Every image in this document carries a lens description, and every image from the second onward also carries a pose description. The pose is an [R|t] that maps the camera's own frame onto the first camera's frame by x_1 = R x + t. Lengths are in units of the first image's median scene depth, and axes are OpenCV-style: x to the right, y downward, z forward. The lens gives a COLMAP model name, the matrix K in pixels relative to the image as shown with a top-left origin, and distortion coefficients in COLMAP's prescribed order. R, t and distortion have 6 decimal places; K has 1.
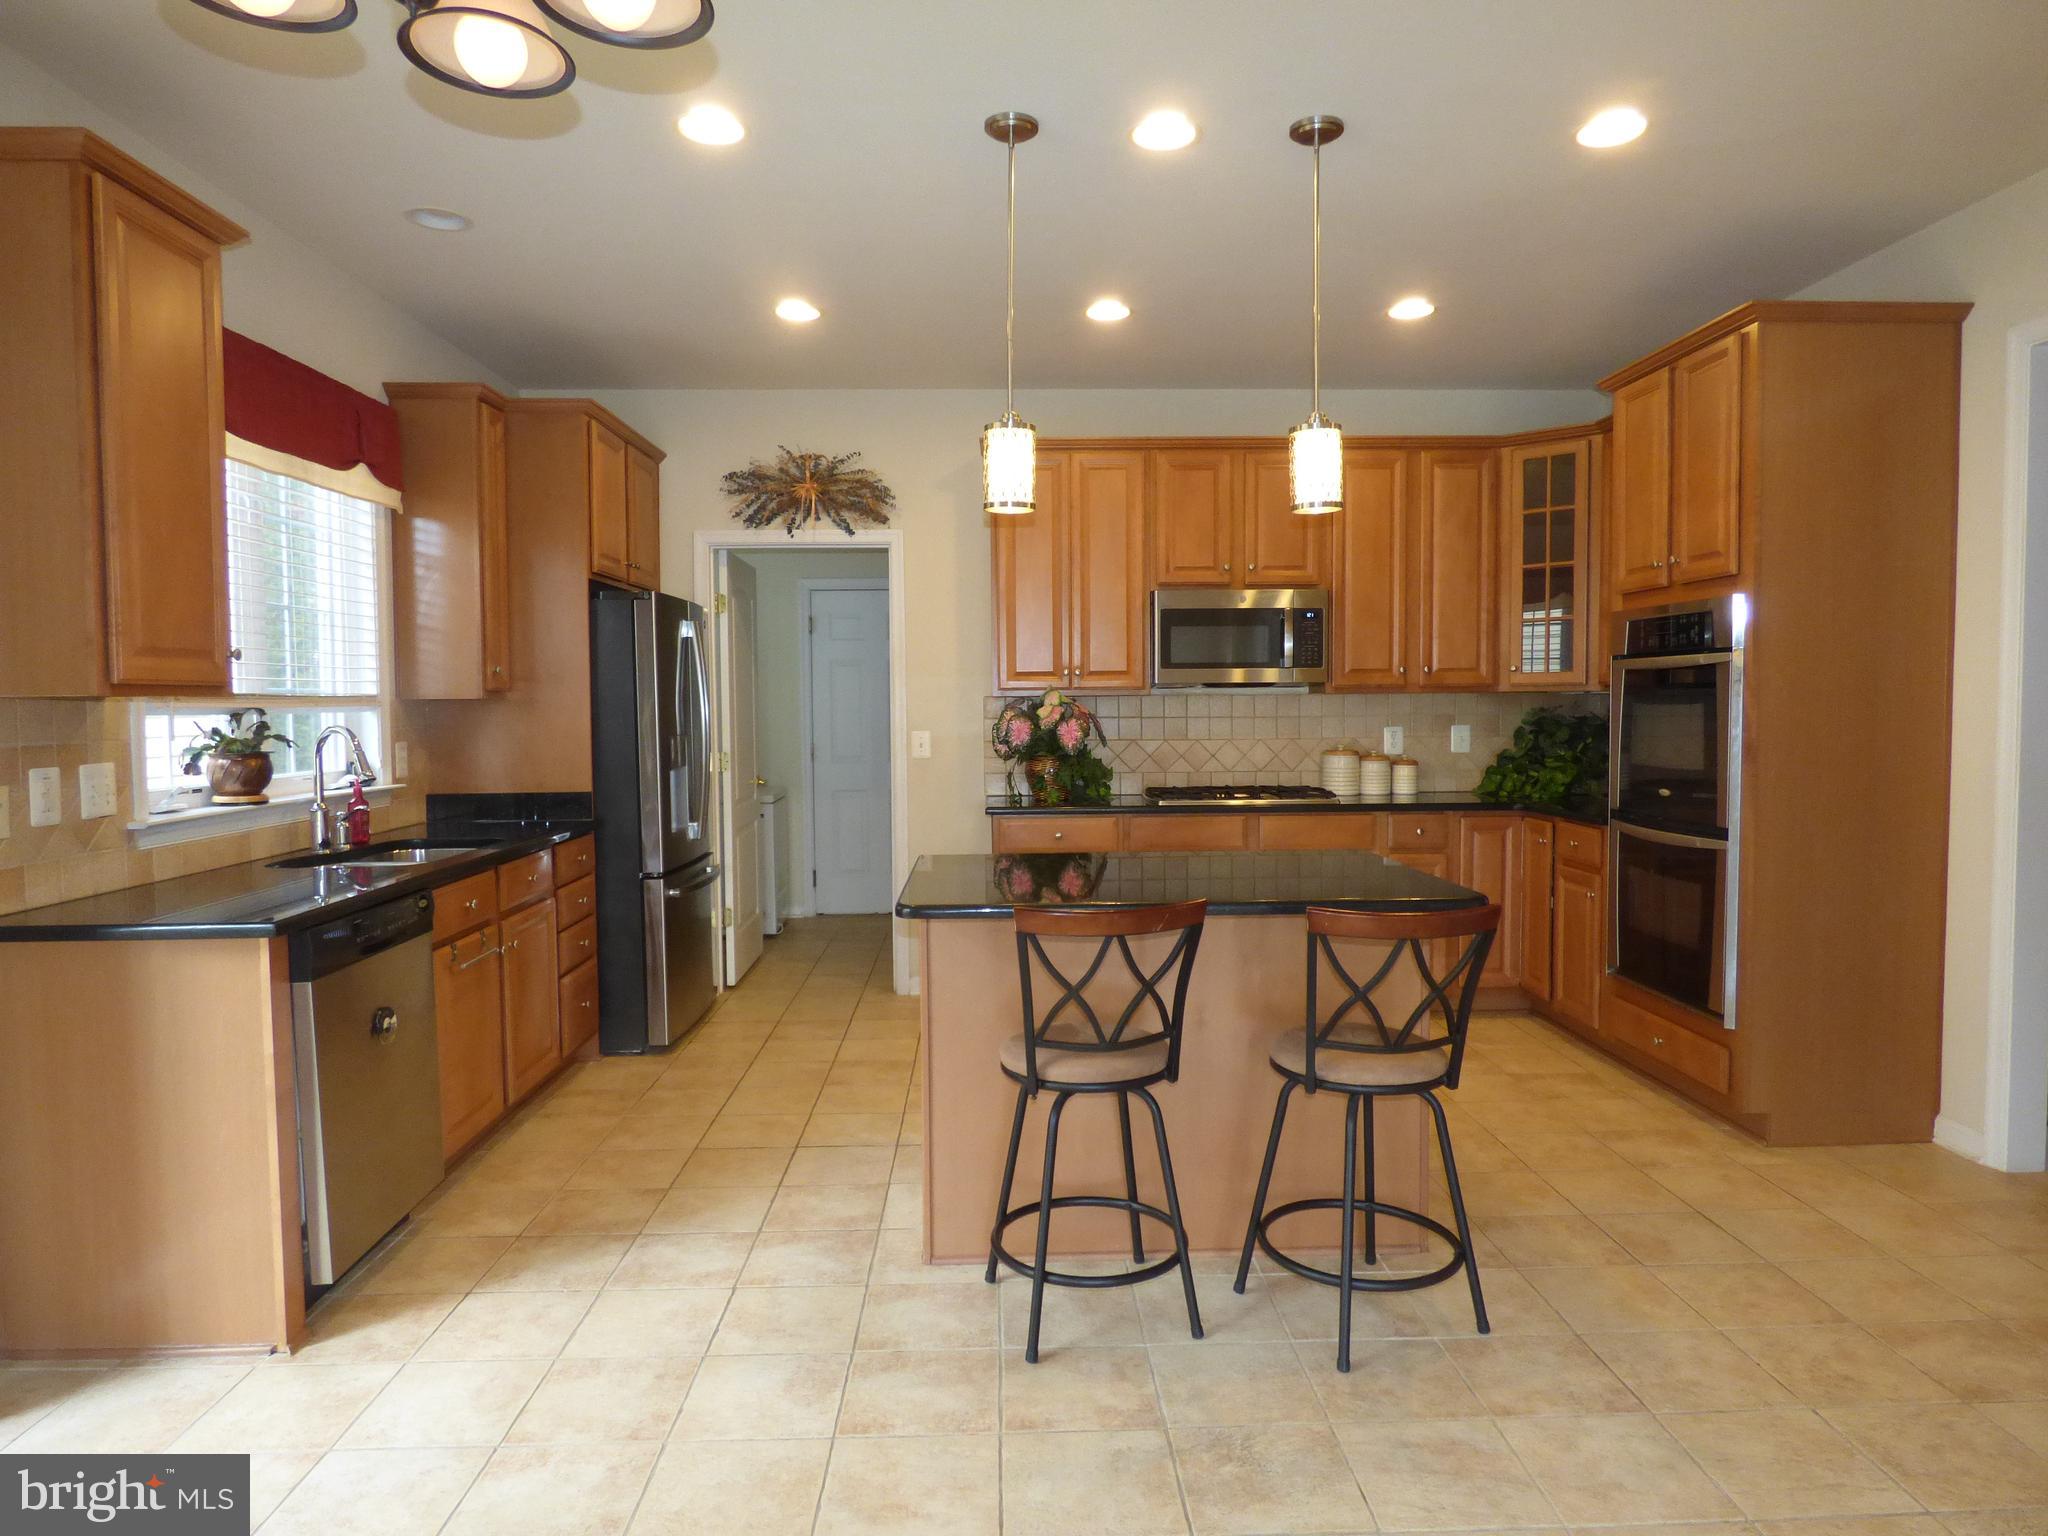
lens RADIAL K [[1258.7, 0, 1024.0], [0, 1258.7, 768.0], [0, 0, 1]] dist [0.004668, 0.000538]
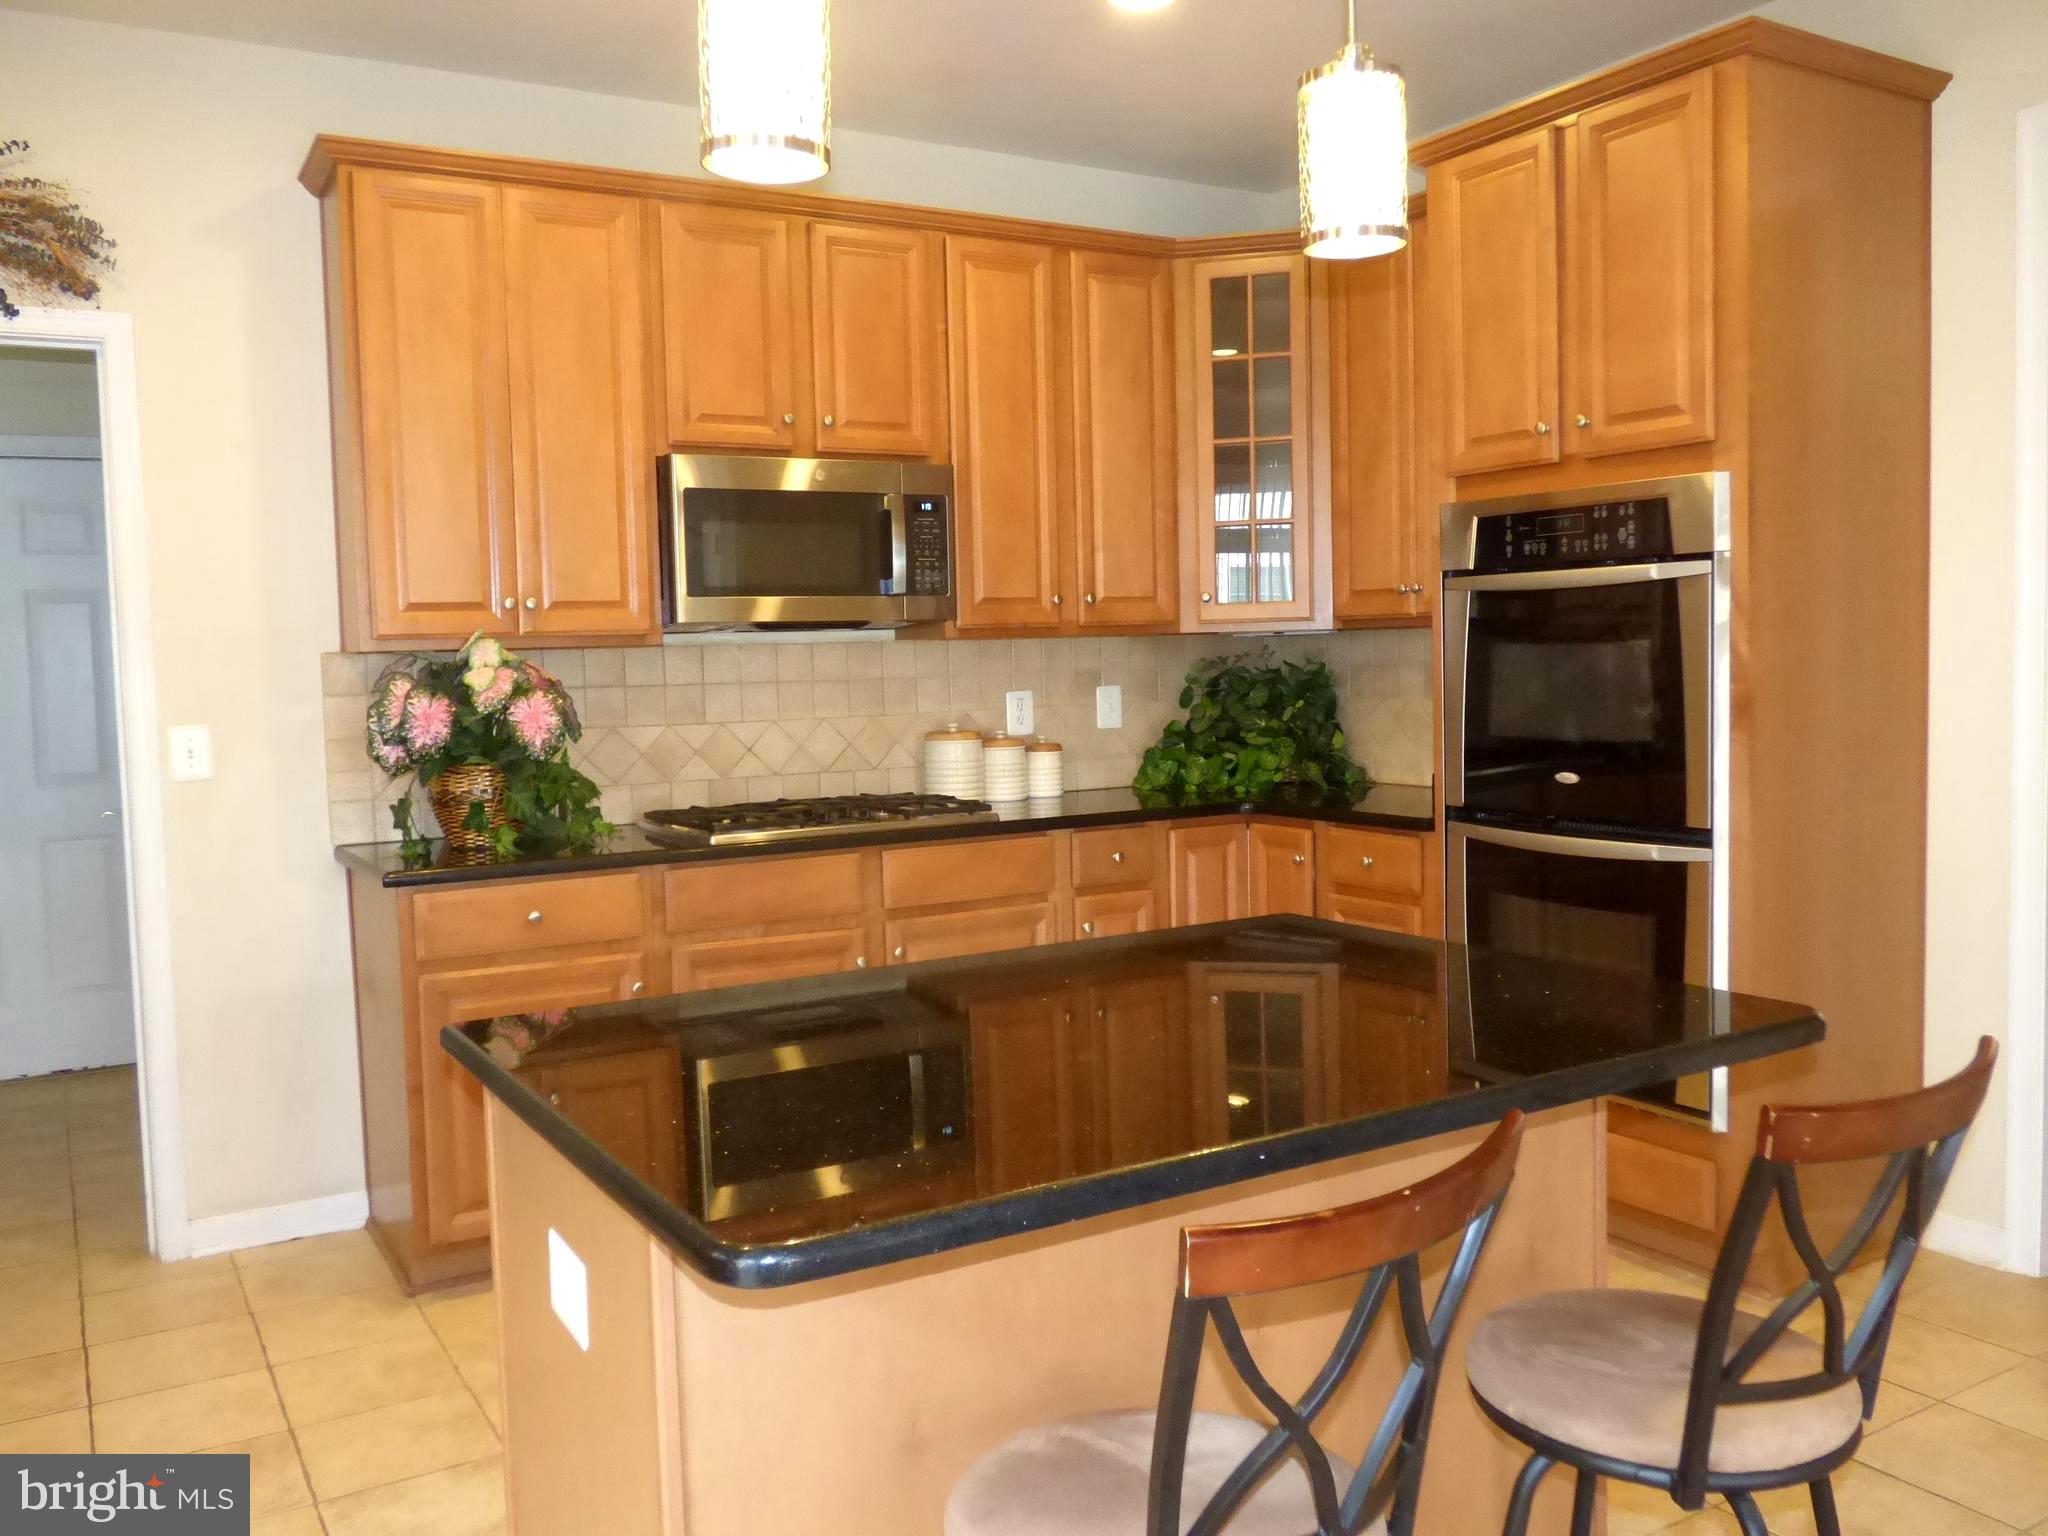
lens RADIAL K [[1665.3, 0, 1024.0], [0, 1665.3, 768.0], [0, 0, 1]] dist [-0.017132, -0.003018]
pose [[0.874720, -0.048087, 0.482236, -0.117688], [0.043944, 0.998836, 0.019891, -0.011694], [-0.482632, 0.003793, 0.875815, 0.288217]]
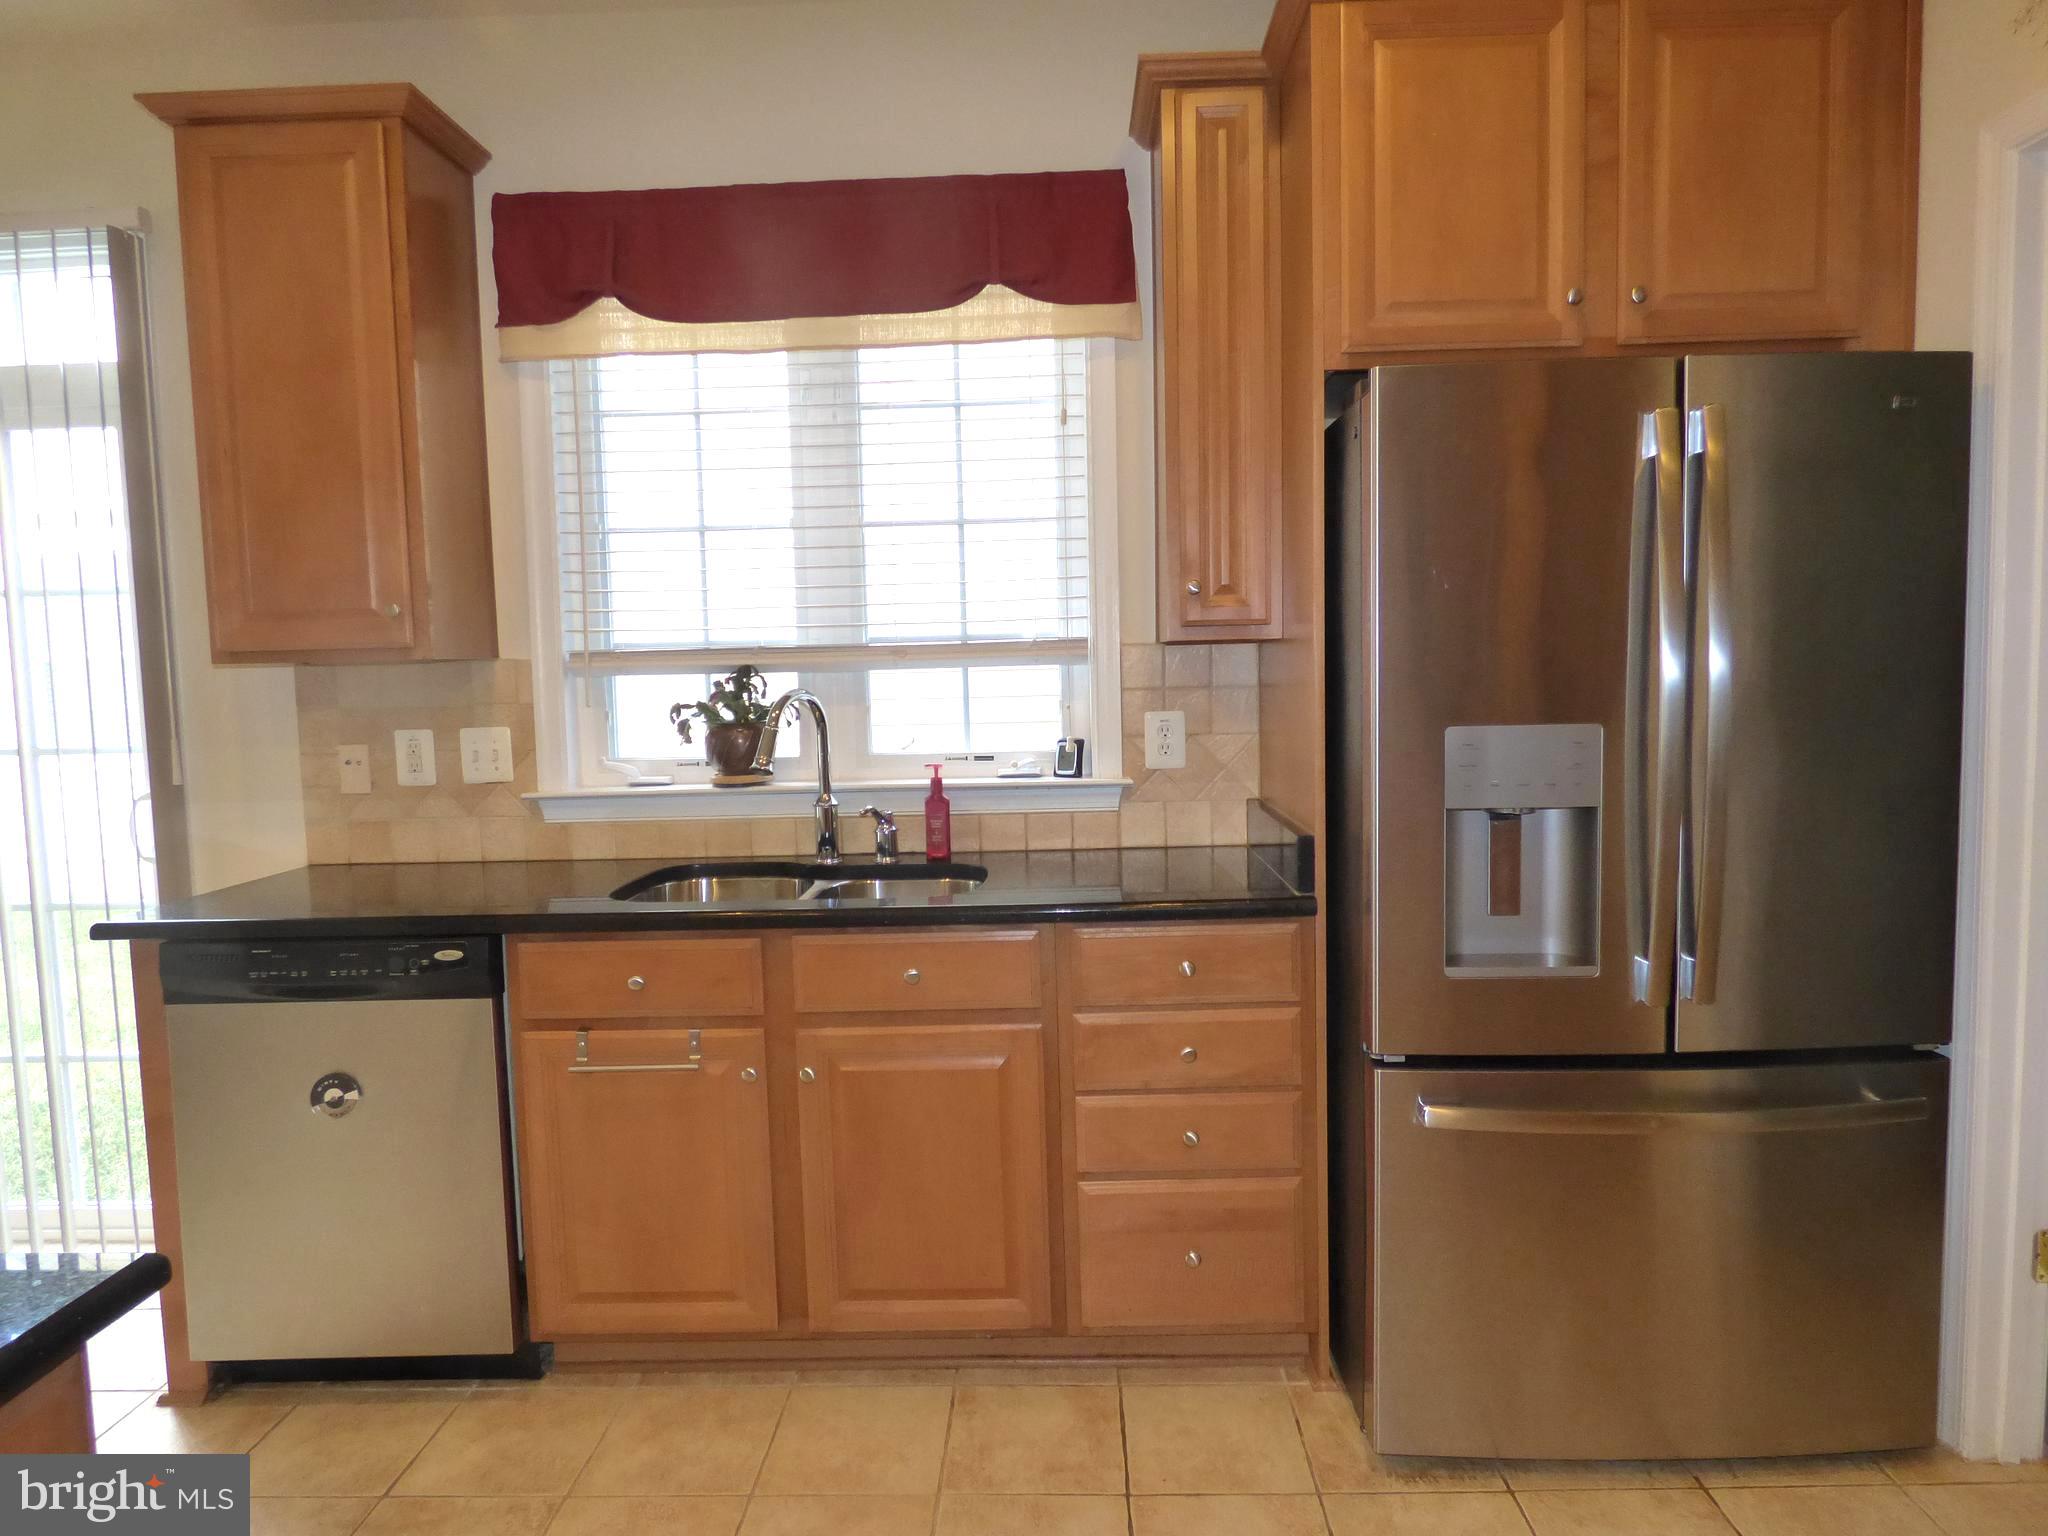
lens RADIAL K [[1258.7, 0, 1024.0], [0, 1258.7, 768.0], [0, 0, 1]] dist [0.004668, 0.000538]
pose [[-0.060279, 0.089951, -0.994120, 0.117676], [-0.028027, 0.995386, 0.091765, -0.042372], [0.997788, 0.033394, -0.057479, 0.862031]]
